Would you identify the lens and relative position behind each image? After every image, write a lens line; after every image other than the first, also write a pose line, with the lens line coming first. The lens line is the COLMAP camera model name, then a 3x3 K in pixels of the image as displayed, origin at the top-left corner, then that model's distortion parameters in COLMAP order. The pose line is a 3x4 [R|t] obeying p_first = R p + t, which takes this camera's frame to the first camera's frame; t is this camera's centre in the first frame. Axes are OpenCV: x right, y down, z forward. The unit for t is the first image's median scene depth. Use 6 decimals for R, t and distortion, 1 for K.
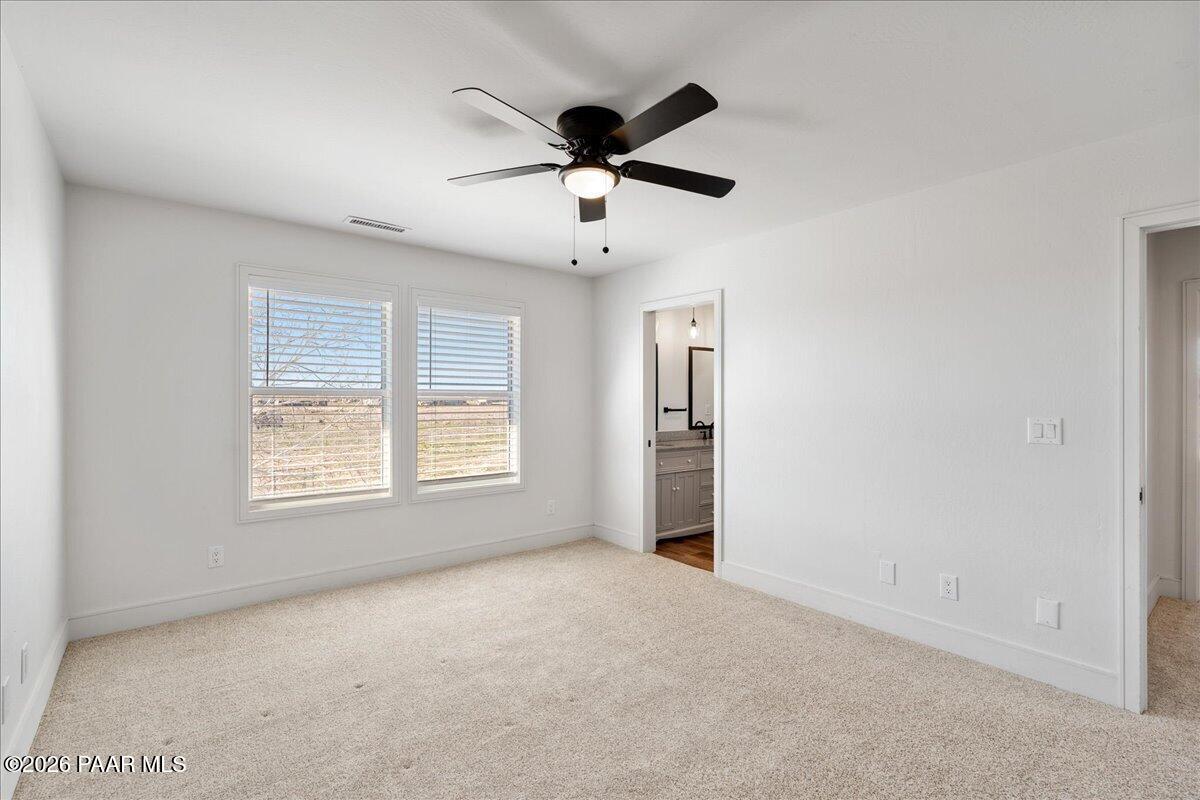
lens RADIAL K [[542.0, 0, 597.4], [0, 542.0, 395.8], [0, 0, 1]] dist [-0.000875, -0.000050]
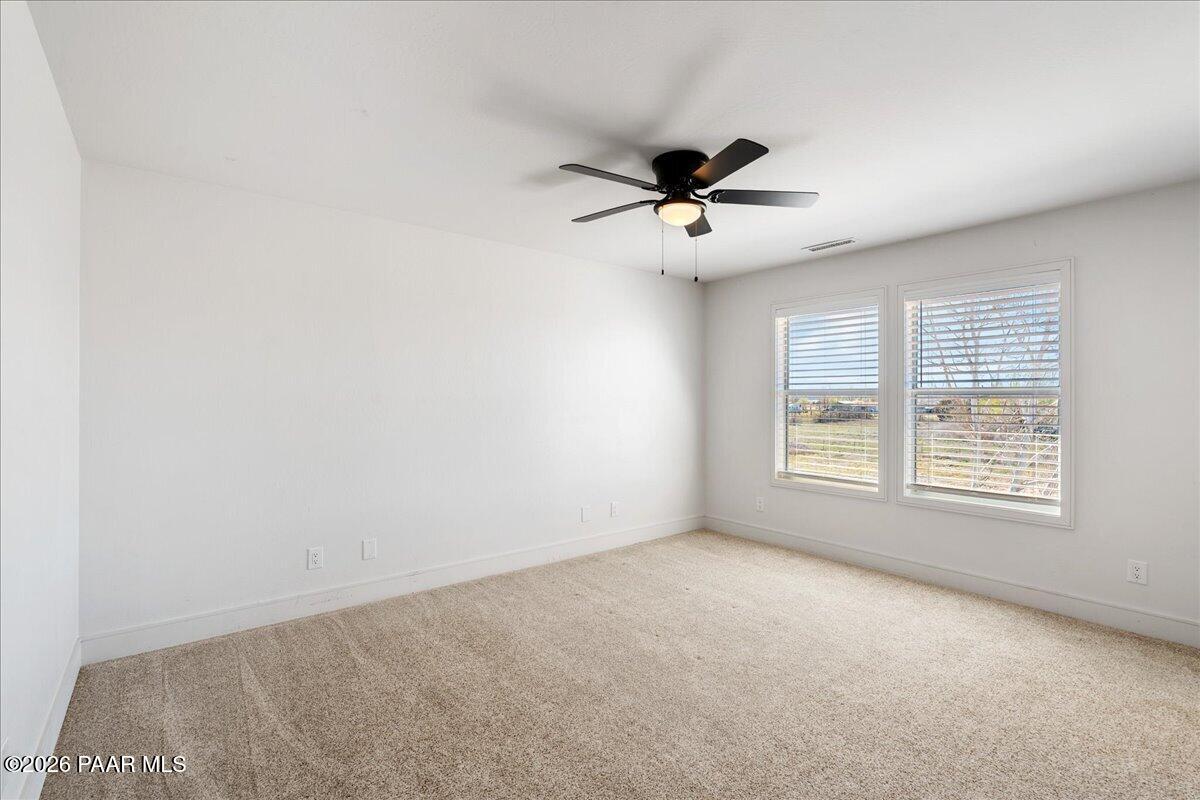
lens RADIAL K [[542.0, 0, 597.4], [0, 542.0, 395.8], [0, 0, 1]] dist [-0.000875, -0.000050]
pose [[-0.004161, -0.010479, -0.999936, 0.641722], [0.002387, 0.999942, -0.010489, 0.010300], [0.999988, -0.002431, -0.004135, 0.452686]]
